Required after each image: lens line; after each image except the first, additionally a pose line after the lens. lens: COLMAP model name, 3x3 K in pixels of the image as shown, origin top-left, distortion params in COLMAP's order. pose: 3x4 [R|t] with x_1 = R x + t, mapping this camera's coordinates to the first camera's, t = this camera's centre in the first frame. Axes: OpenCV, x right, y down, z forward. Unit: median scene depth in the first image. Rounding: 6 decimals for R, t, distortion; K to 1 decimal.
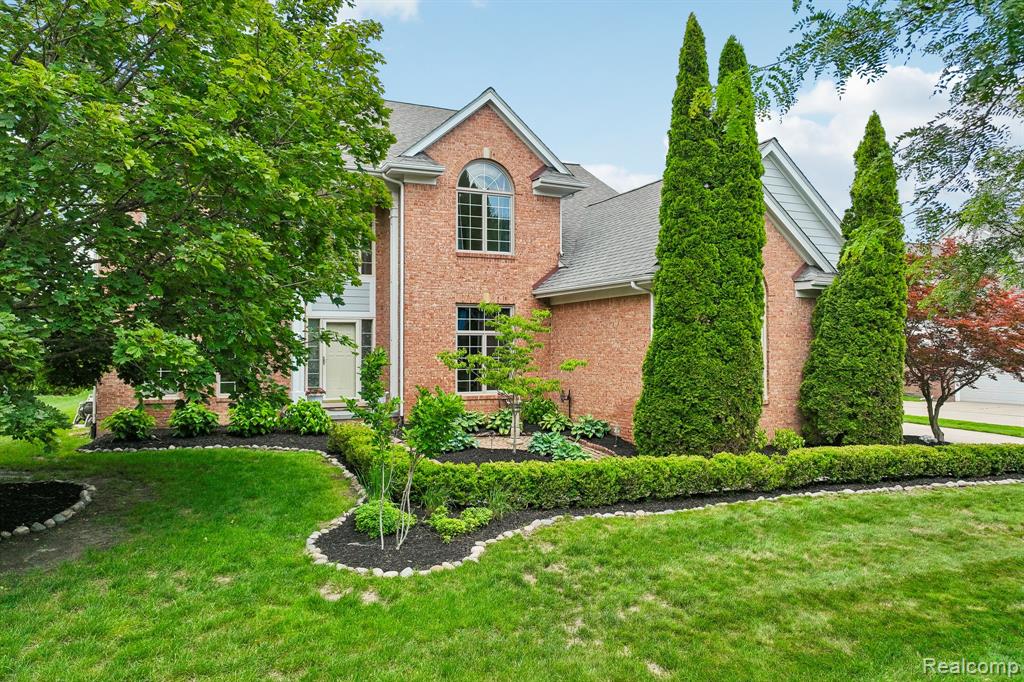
lens RADIAL K [[723.8, 0, 511.8], [0, 723.8, 336.9], [0, 0, 1]] dist [-0.000587, 0.022031]
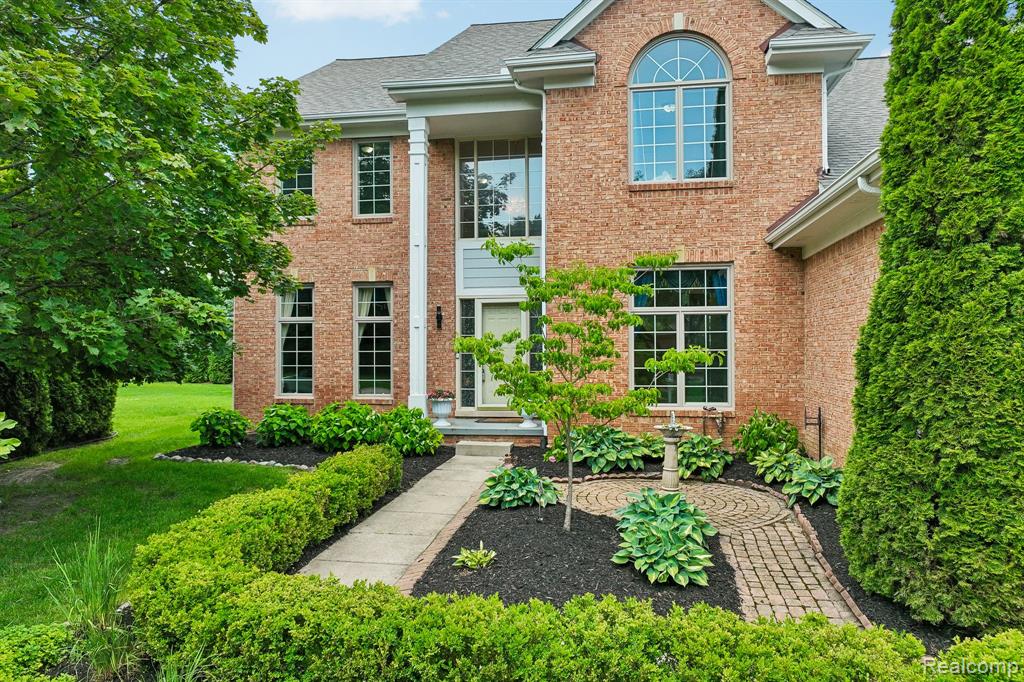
lens RADIAL K [[723.8, 0, 511.8], [0, 723.8, 336.9], [0, 0, 1]] dist [-0.000587, 0.022031]
pose [[0.831051, -0.011964, -0.556068, 0.216355], [0.012153, 0.999921, -0.003351, 0.020598], [0.556064, -0.003973, 0.831130, 0.456742]]
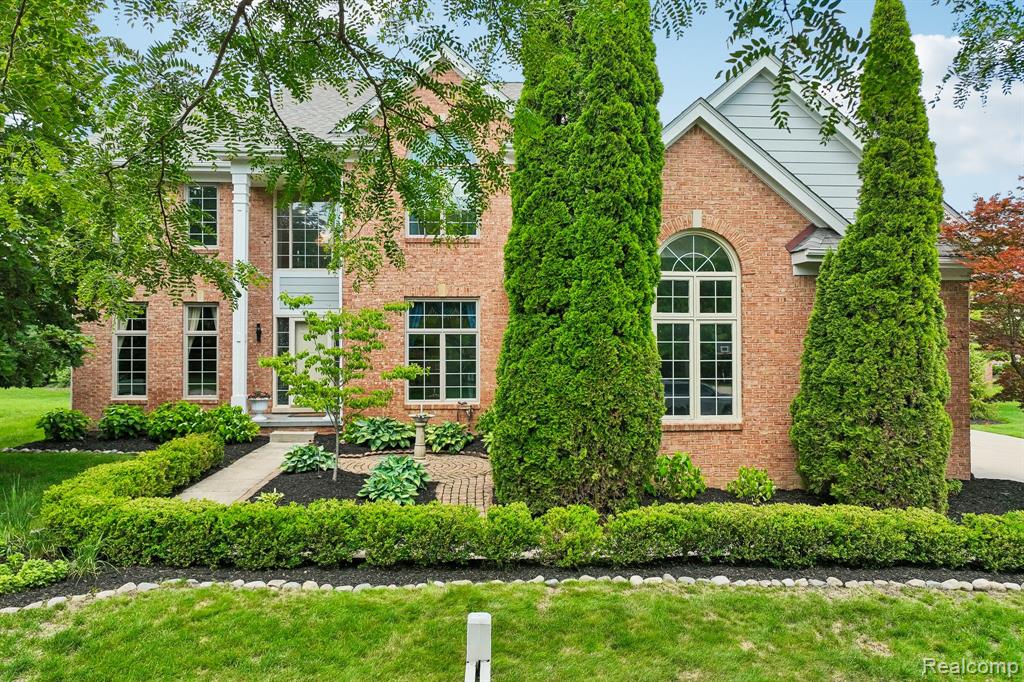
lens RADIAL K [[723.8, 0, 511.8], [0, 723.8, 336.9], [0, 0, 1]] dist [-0.000587, 0.022031]
pose [[0.931414, -0.005608, -0.363919, 0.399968], [0.006254, 0.999980, 0.000598, 0.001523], [0.363909, -0.002833, 0.931430, 0.268626]]
